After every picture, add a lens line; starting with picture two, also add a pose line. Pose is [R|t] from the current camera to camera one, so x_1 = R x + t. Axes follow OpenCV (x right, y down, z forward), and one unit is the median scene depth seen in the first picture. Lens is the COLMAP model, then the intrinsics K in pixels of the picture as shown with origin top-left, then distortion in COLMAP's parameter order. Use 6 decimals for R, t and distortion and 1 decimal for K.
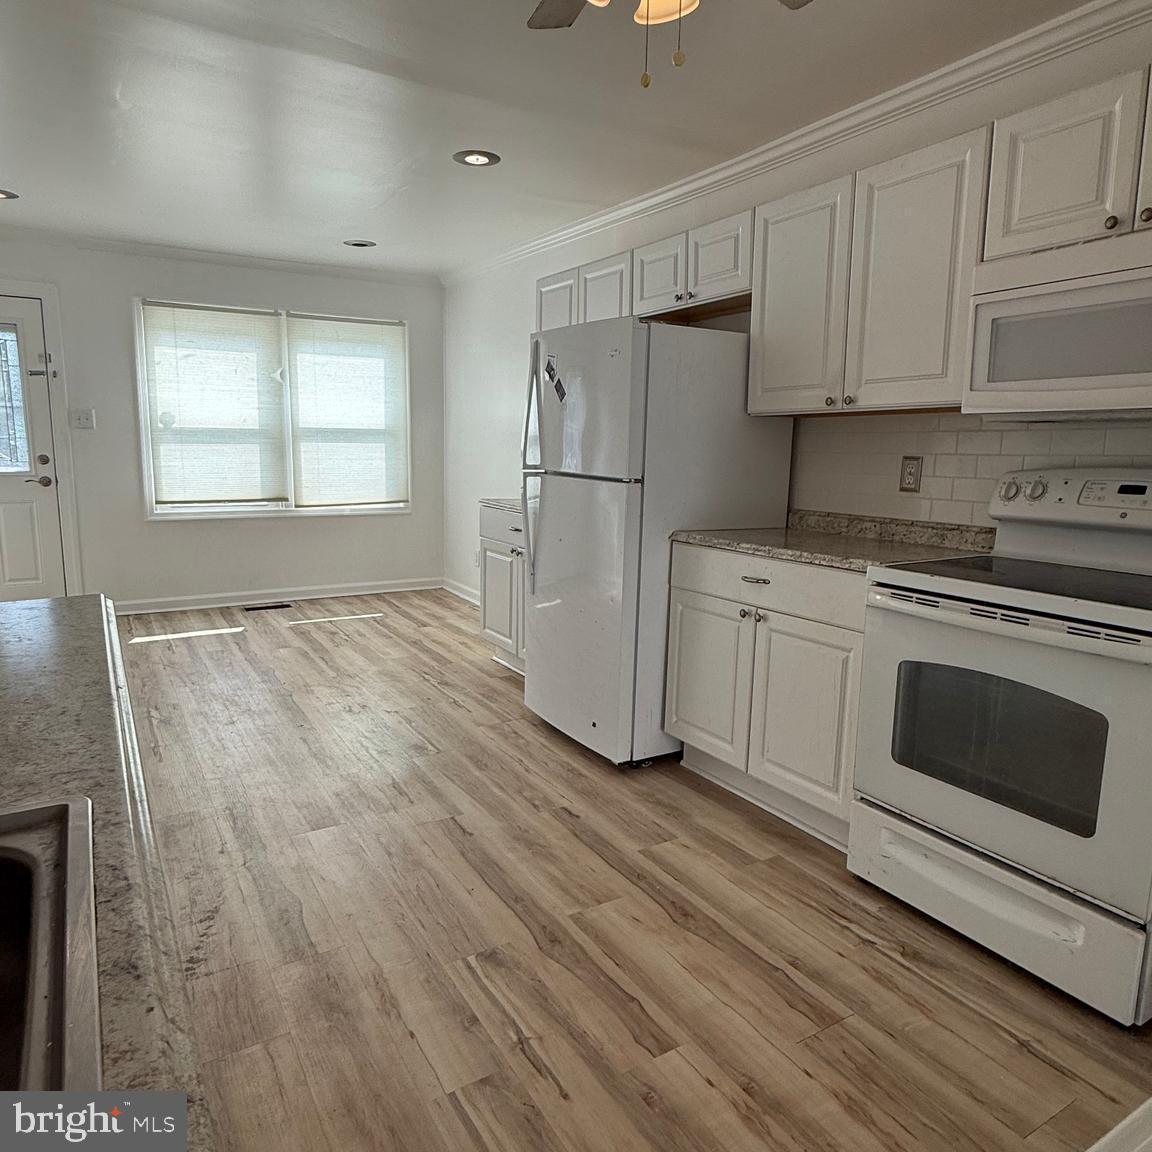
lens RADIAL K [[812.1, 0, 576.0], [0, 812.1, 576.0], [0, 0, 1]] dist [0.001955, 0.000599]
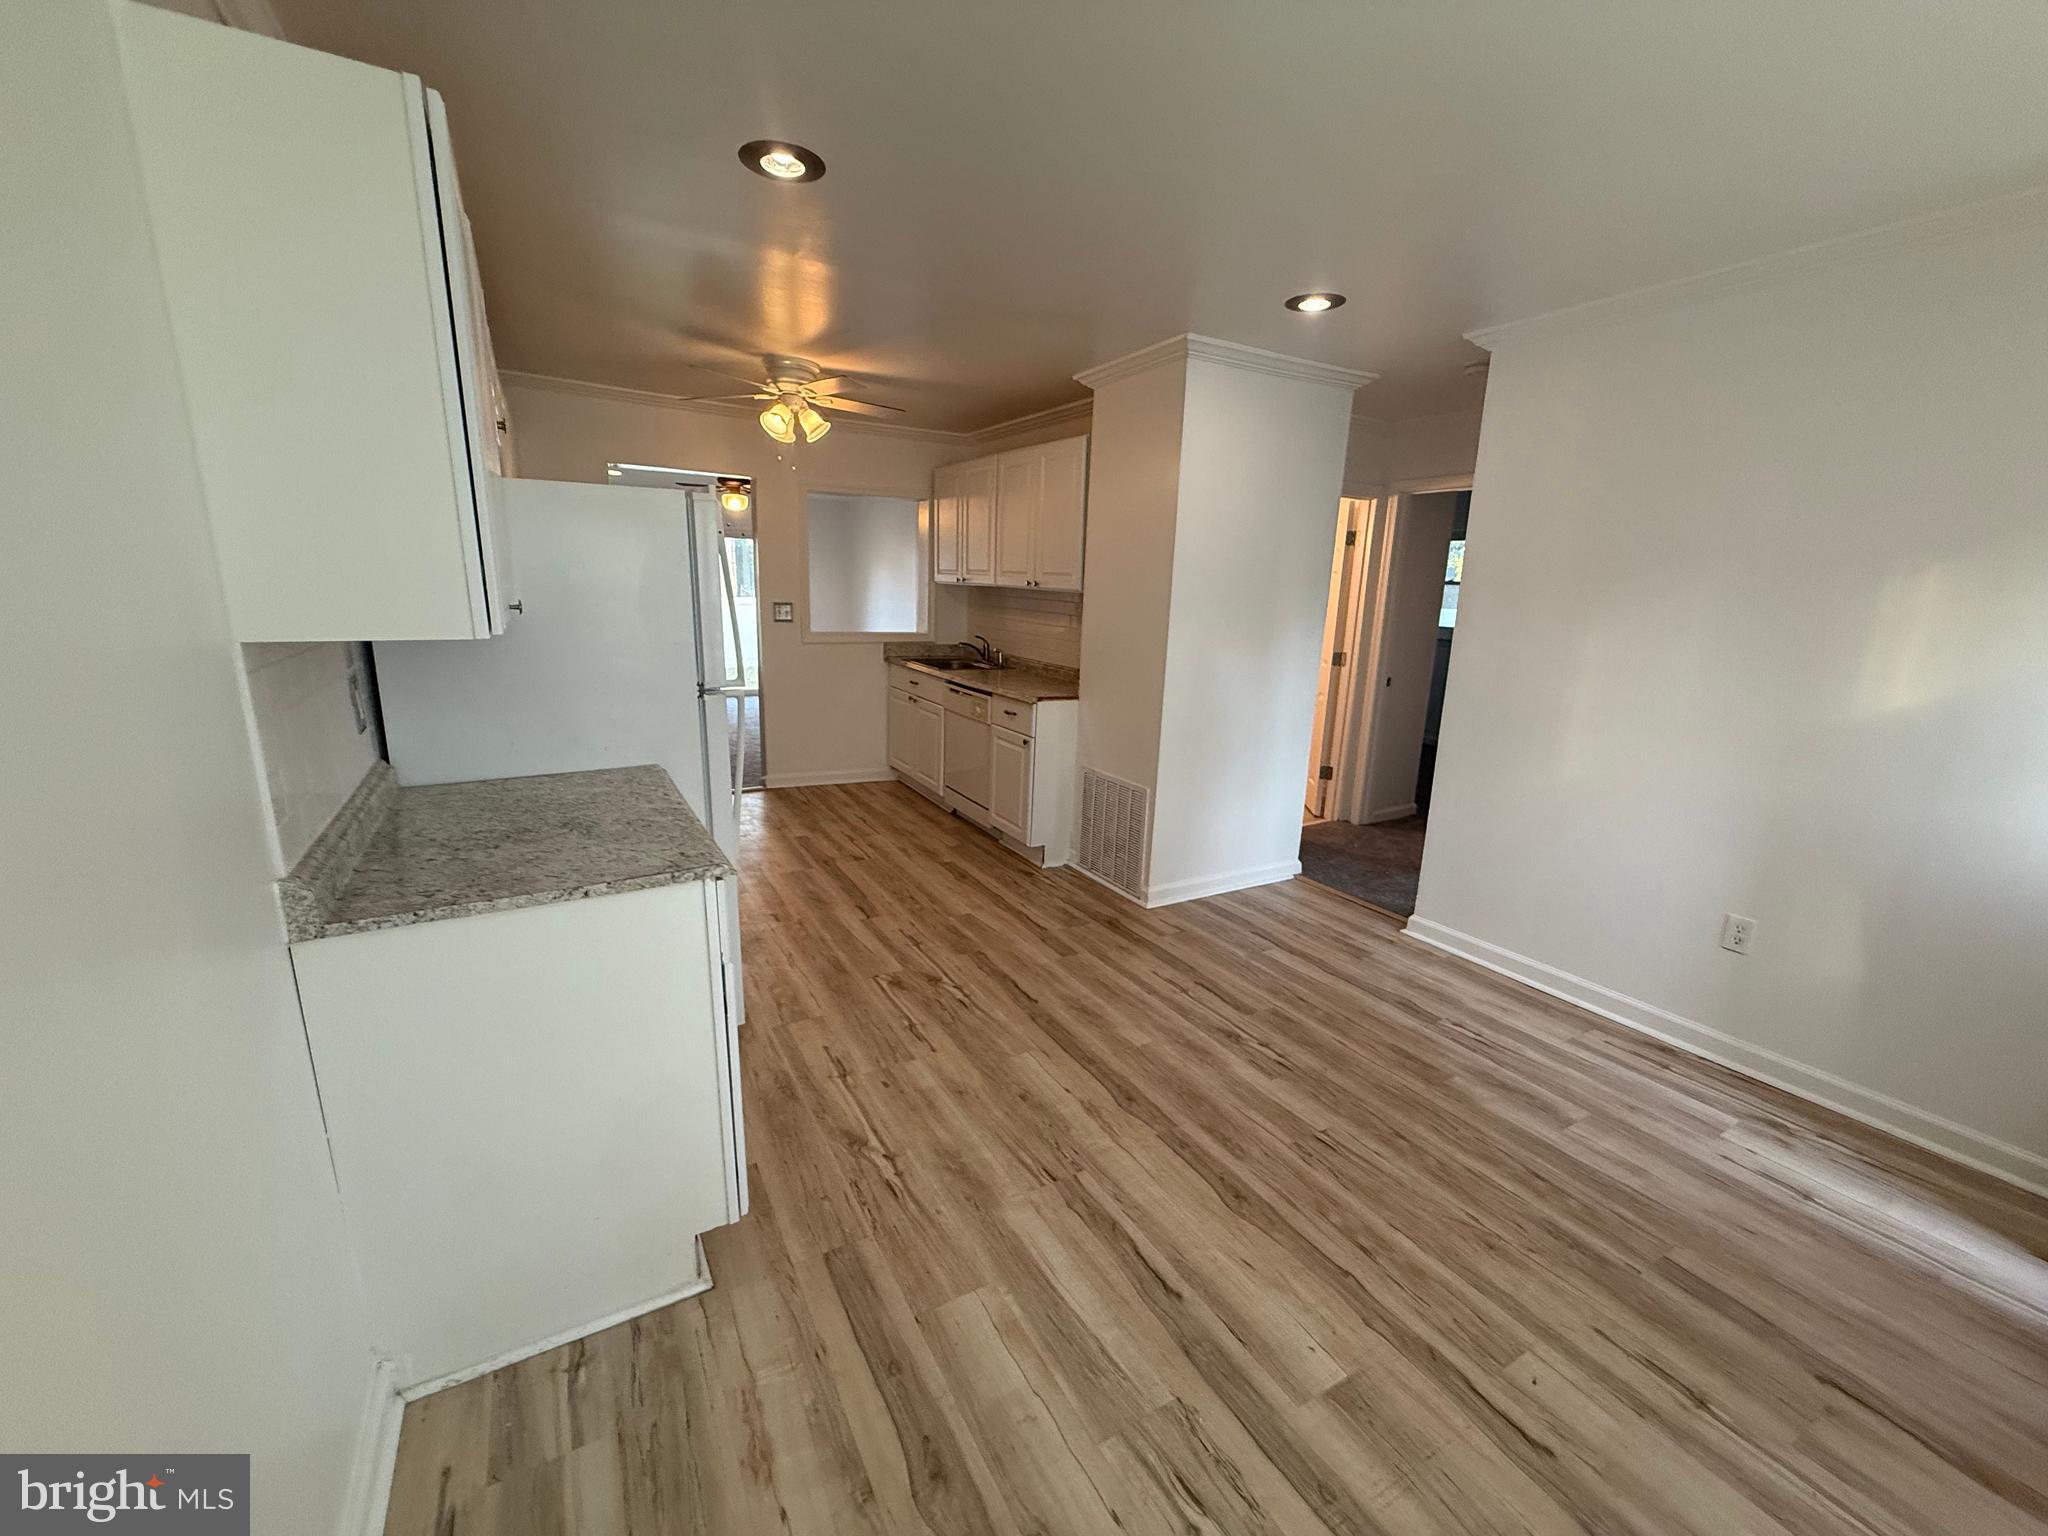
lens RADIAL K [[811.3, 0, 1024.0], [0, 811.3, 768.0], [0, 0, 1]] dist [0.000170, 0.000015]
pose [[-0.998683, -0.051084, 0.004849, -0.371628], [-0.045261, 0.921463, 0.385819, -0.412617], [-0.024178, 0.385091, -0.922562, 1.978034]]
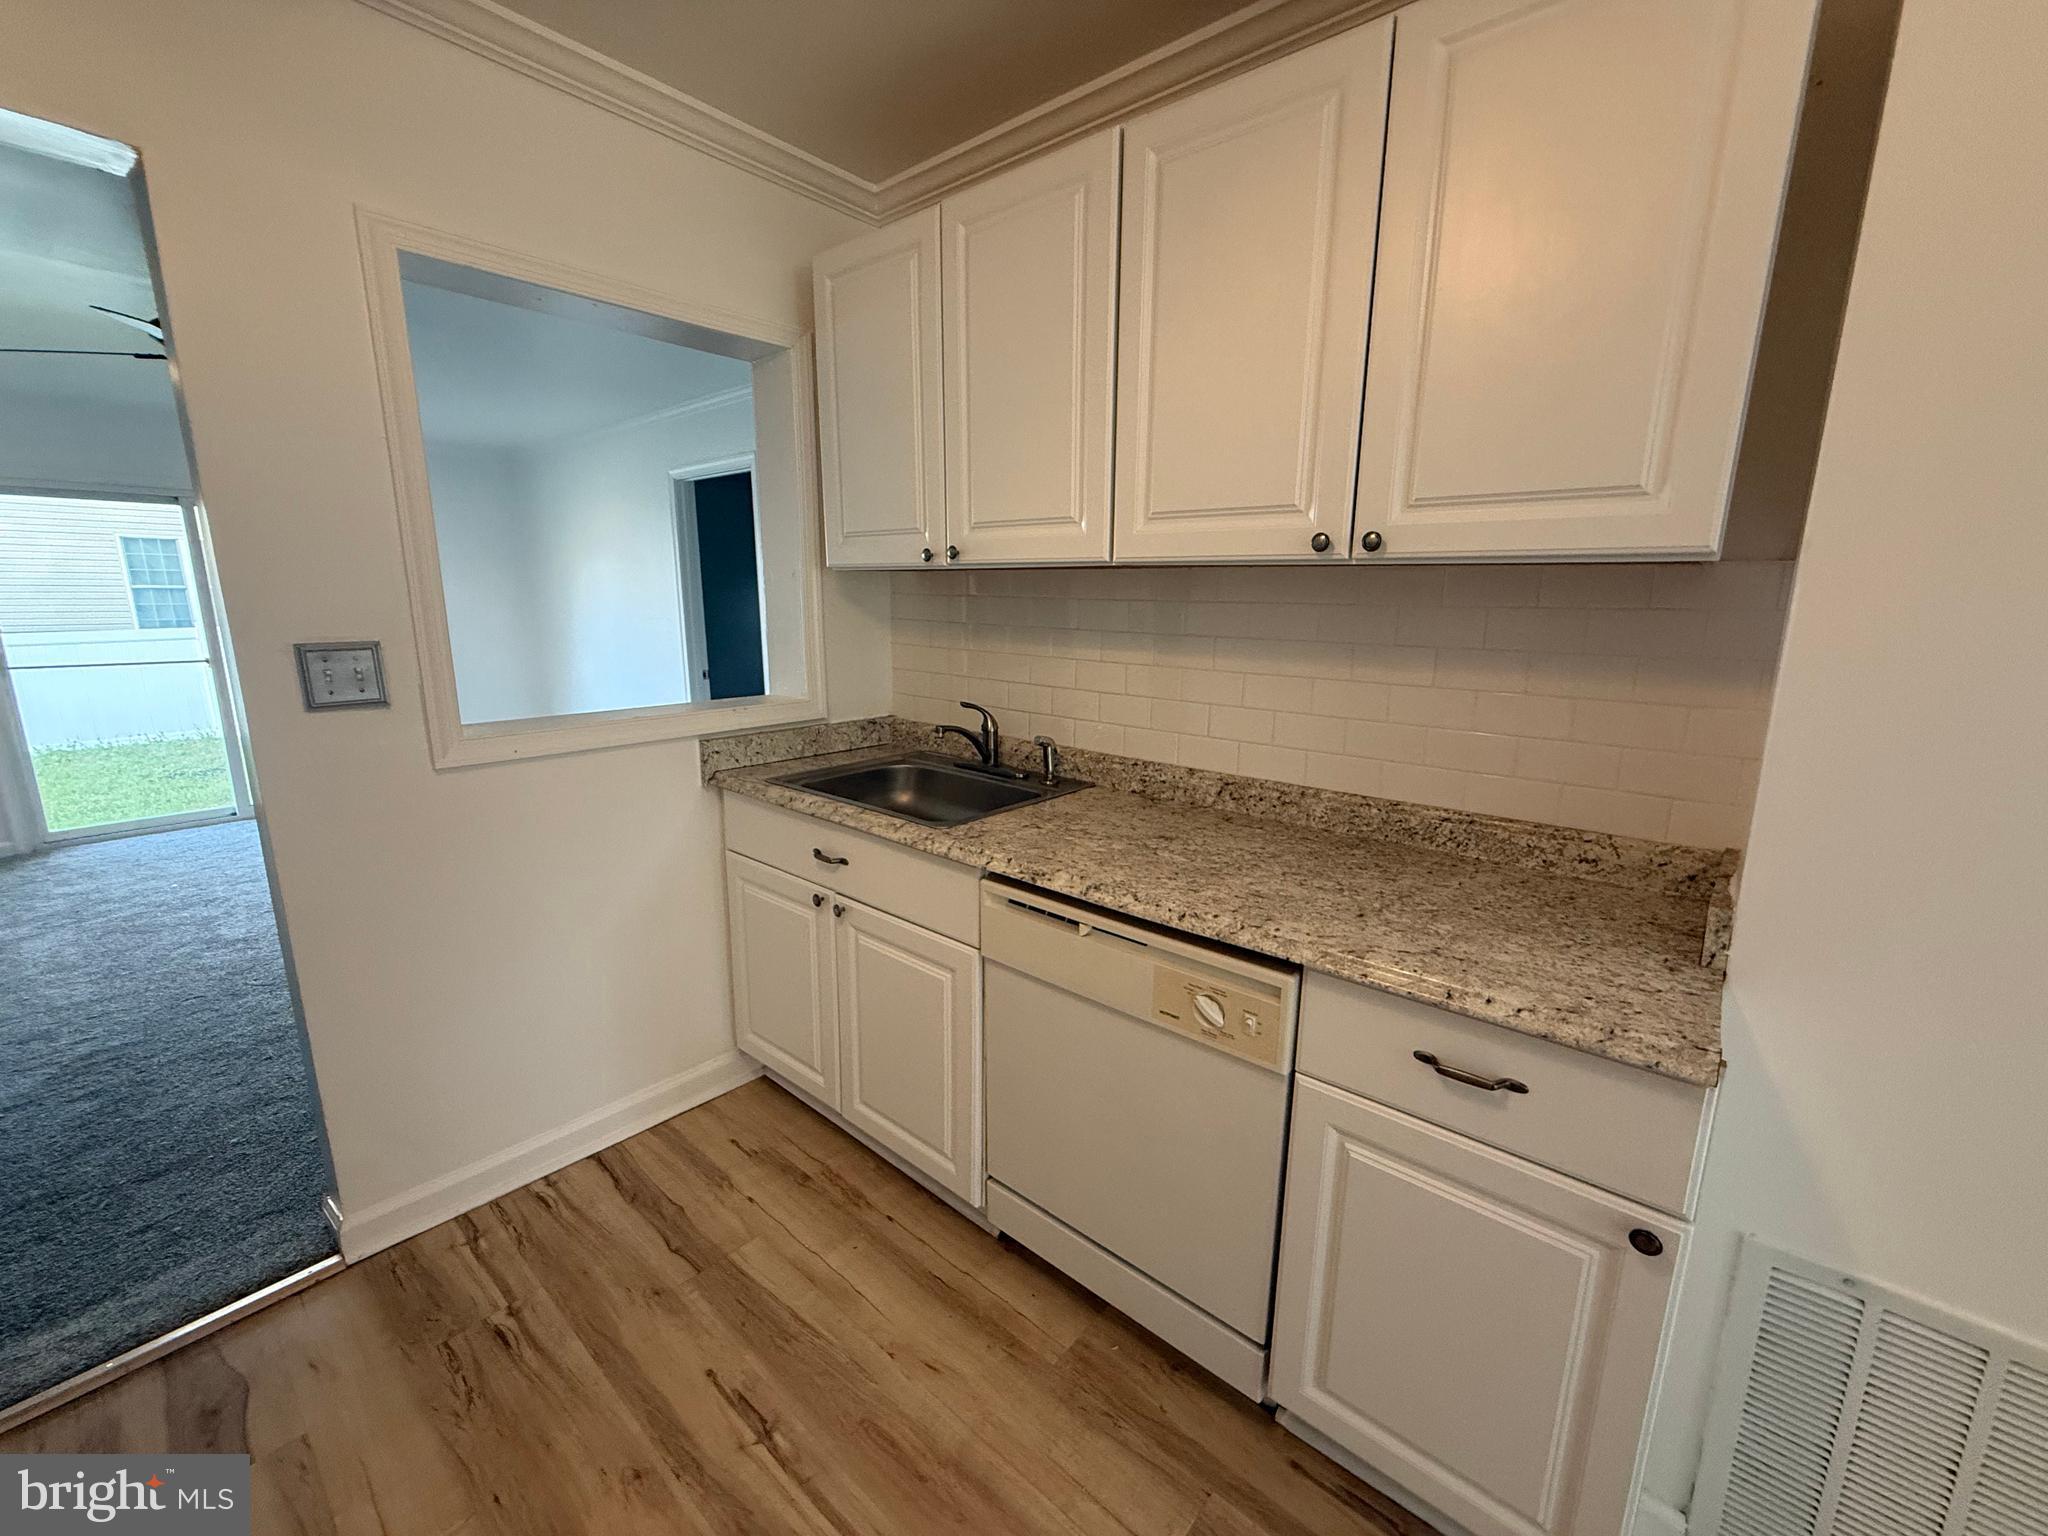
lens RADIAL K [[820.0, 0, 1019.4], [0, 820.0, 766.6], [0, 0, 1]] dist [0.000064, 0.000147]
pose [[-0.948716, 0.047323, -0.312567, -0.047135], [-0.070412, 0.932263, 0.354863, -0.169680], [0.308188, 0.358673, -0.881121, 0.786290]]
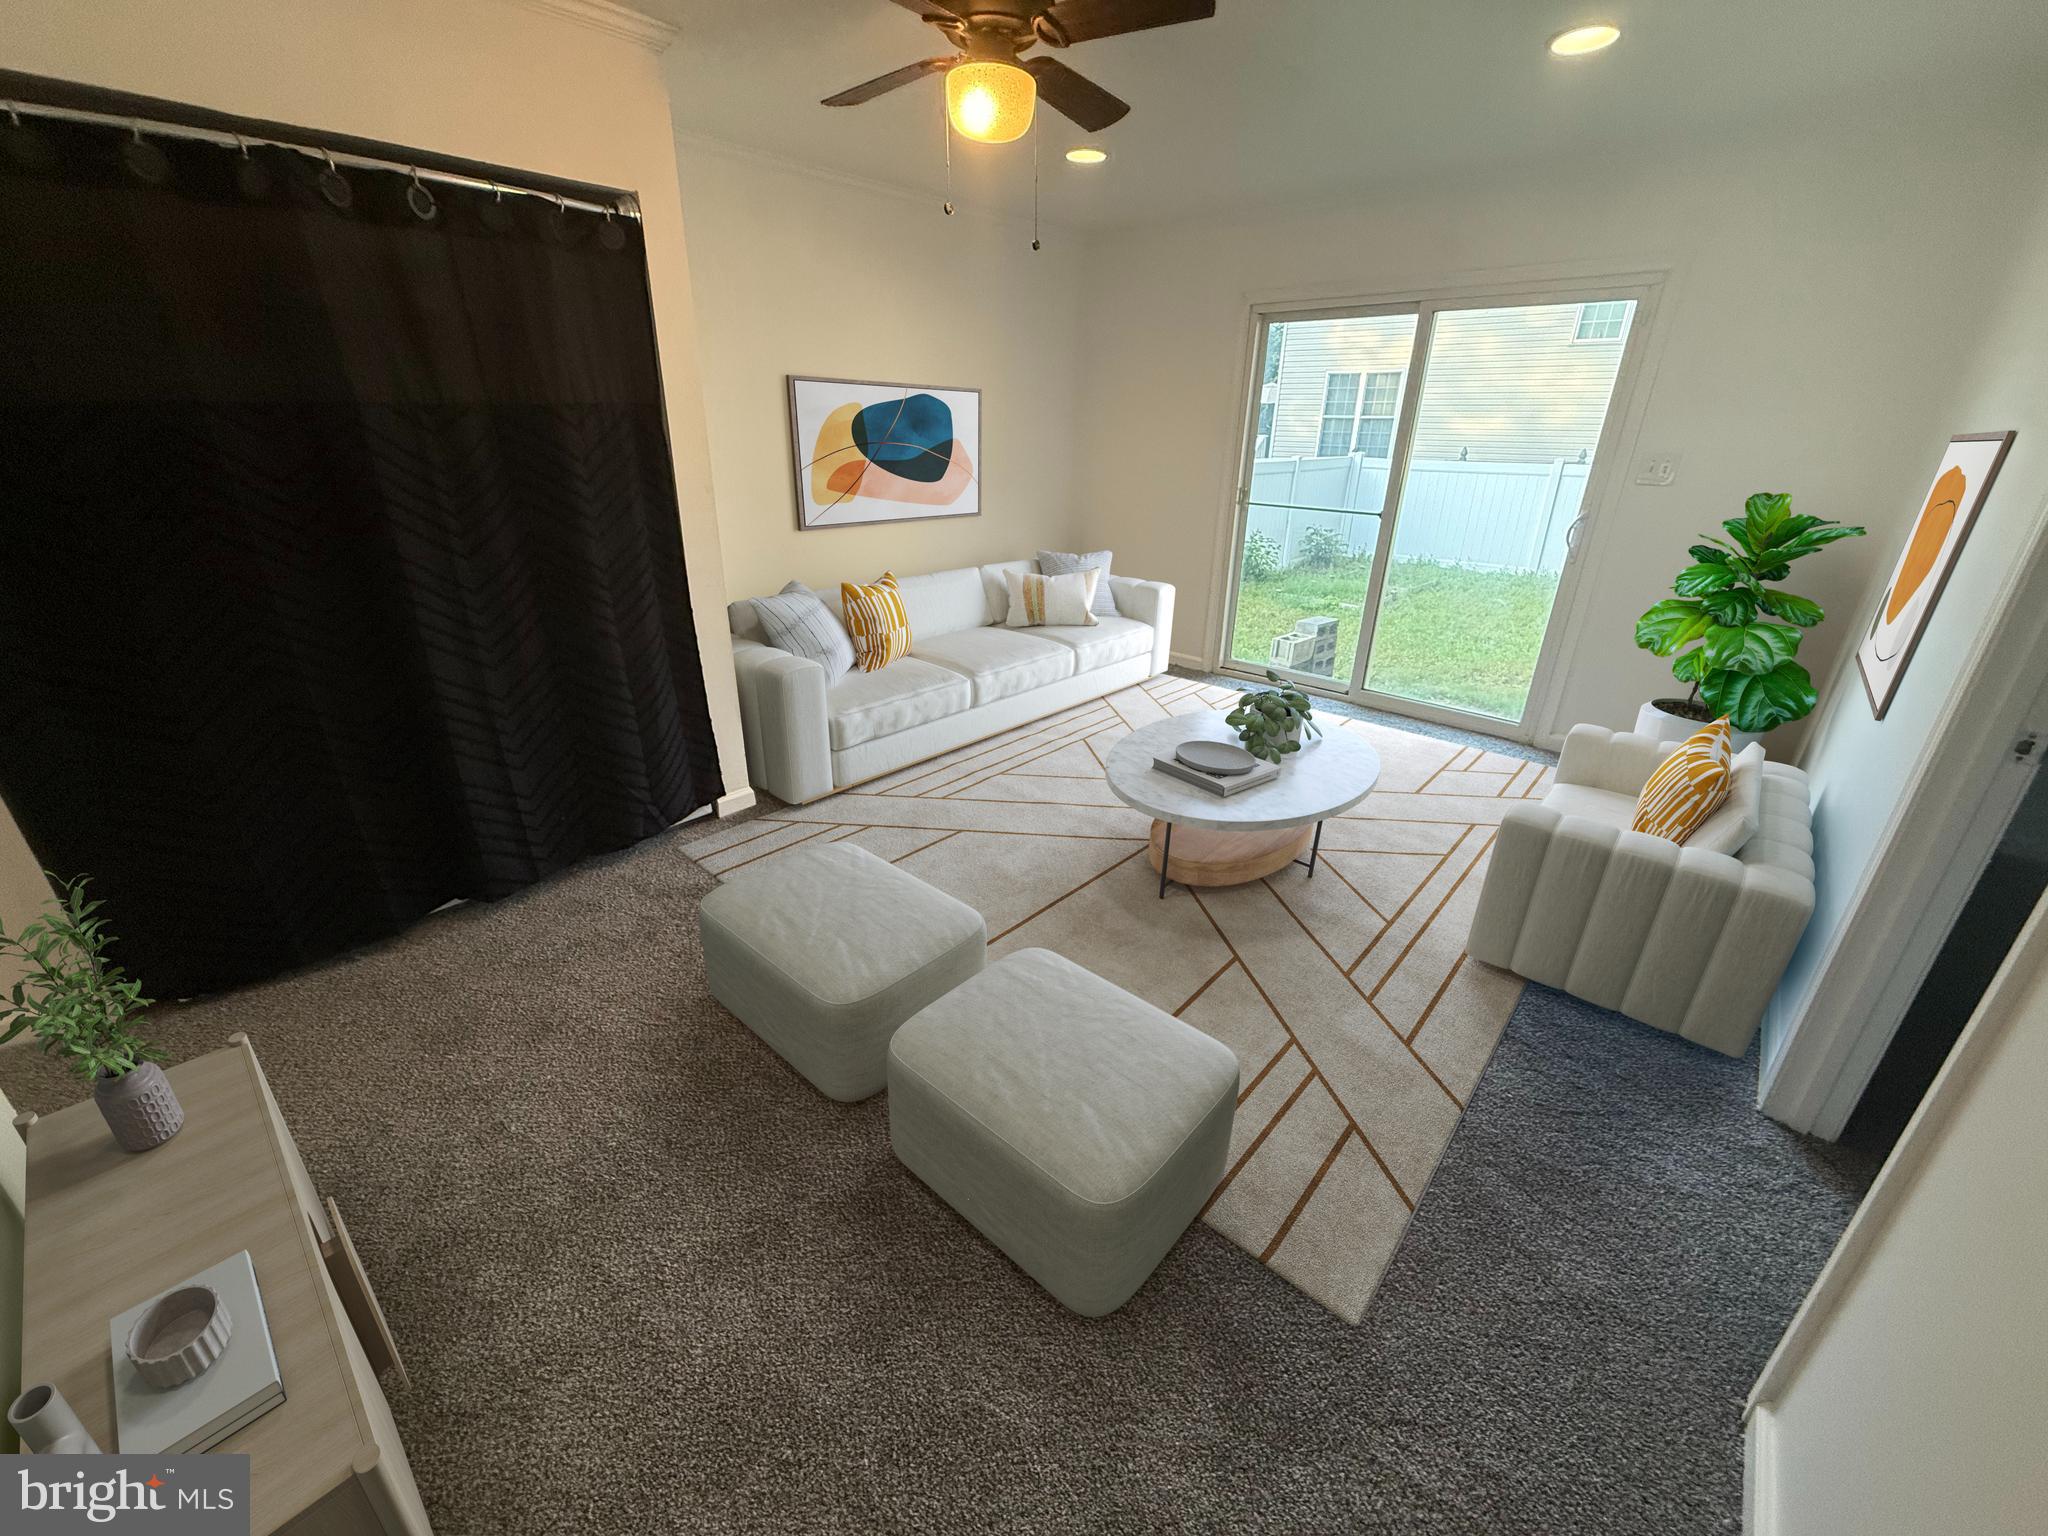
lens RADIAL K [[820.0, 0, 1019.4], [0, 820.0, 766.6], [0, 0, 1]] dist [0.000064, 0.000147]
pose [[-0.291428, -0.389284, 0.873801, -0.245651], [0.138005, 0.886786, 0.441096, 0.011698], [-0.946586, 0.249137, -0.204712, -0.340116]]
